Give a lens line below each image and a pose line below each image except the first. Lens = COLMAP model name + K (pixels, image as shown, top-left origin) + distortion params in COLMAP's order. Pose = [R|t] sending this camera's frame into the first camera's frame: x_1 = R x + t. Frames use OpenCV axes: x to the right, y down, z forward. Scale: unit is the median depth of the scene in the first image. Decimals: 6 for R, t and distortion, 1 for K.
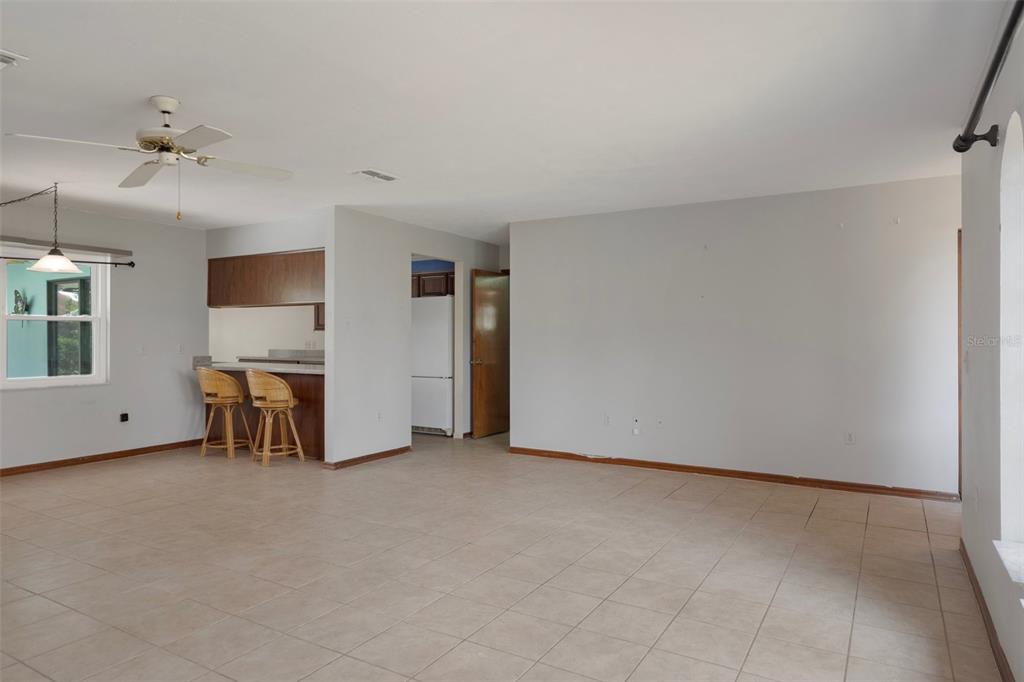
lens RADIAL K [[636.0, 0, 511.4], [0, 636.0, 332.2], [0, 0, 1]] dist [0.002108, 0.001519]
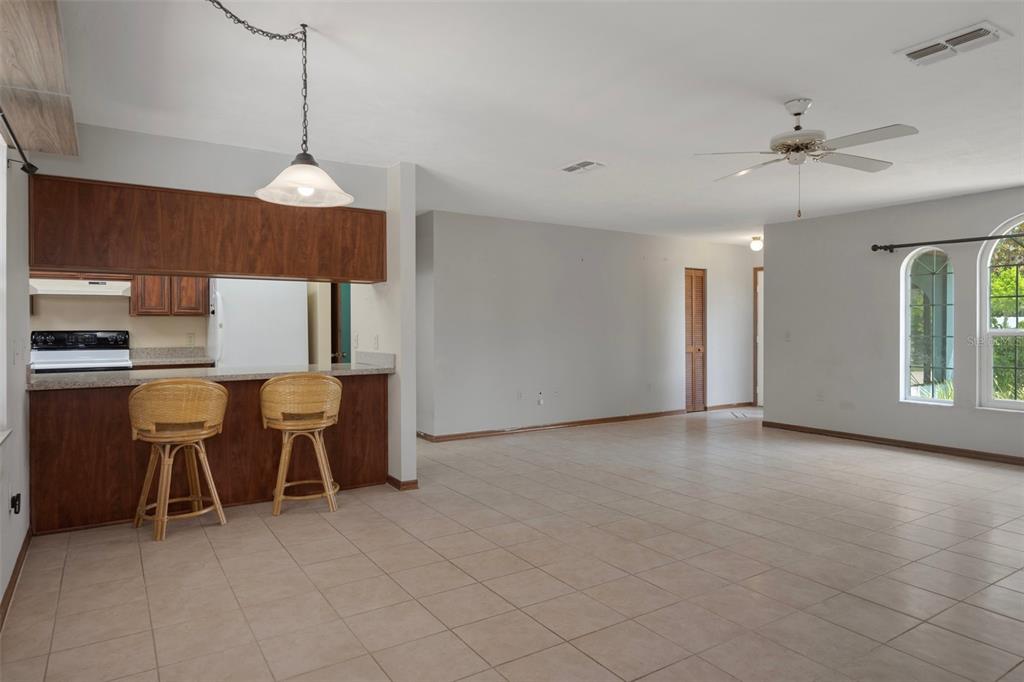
lens RADIAL K [[613.3, 0, 509.9], [0, 613.3, 325.2], [0, 0, 1]] dist [0.000282, -0.000360]
pose [[0.437474, 0.001459, 0.899230, -0.878351], [-0.007095, 0.999973, 0.001829, 0.004234], [-0.899203, -0.007180, 0.437472, 0.512822]]
